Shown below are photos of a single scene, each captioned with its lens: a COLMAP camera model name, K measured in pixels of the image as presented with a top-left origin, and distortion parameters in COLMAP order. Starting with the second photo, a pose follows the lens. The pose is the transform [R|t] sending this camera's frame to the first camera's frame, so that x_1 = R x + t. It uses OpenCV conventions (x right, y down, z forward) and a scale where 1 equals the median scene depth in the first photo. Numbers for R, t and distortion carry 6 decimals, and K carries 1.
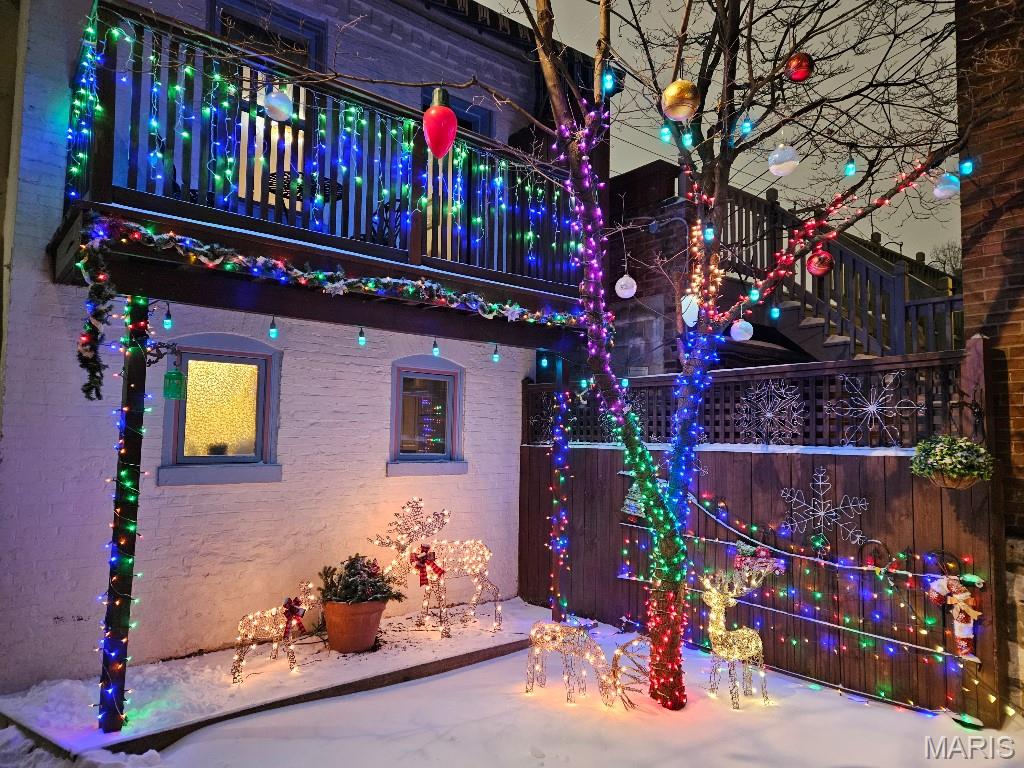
lens RADIAL K [[677.6, 0, 512.0], [0, 677.6, 384.0], [0, 0, 1]] dist [0.048310, -0.075378]
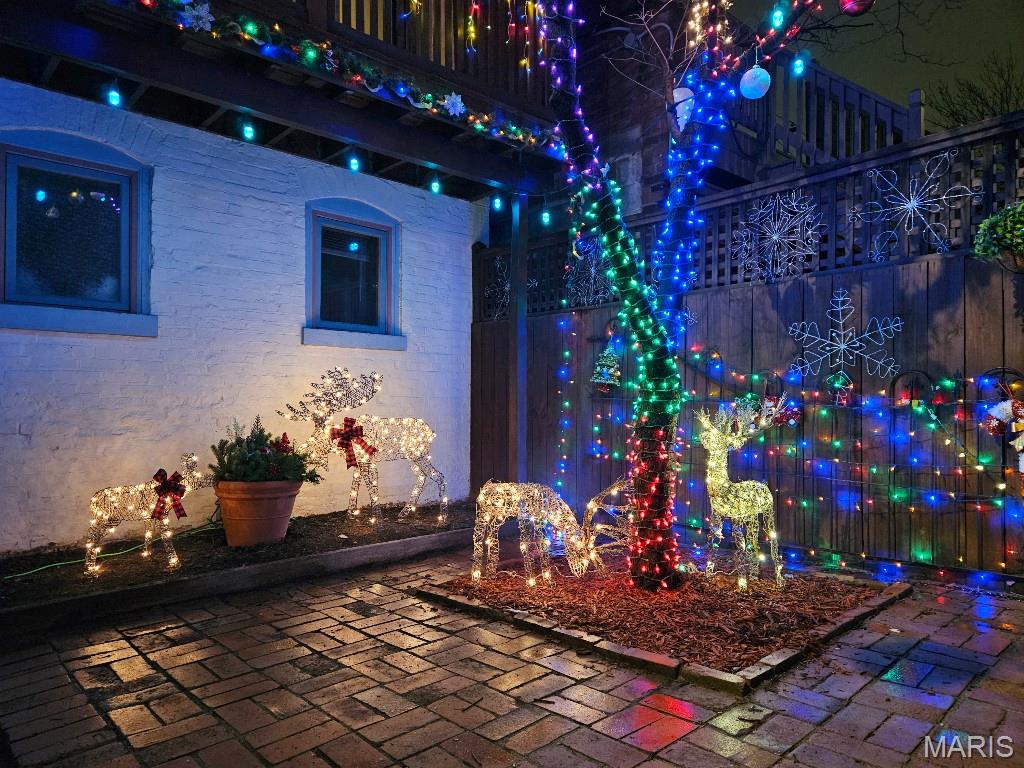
lens RADIAL K [[701.9, 0, 522.7], [0, 701.9, 390.4], [0, 0, 1]] dist [0.036235, -0.052747]
pose [[0.997326, -0.012688, 0.071965, 0.017703], [0.007140, 0.997019, 0.076831, 0.154001], [-0.072726, -0.076112, 0.994444, 0.176884]]
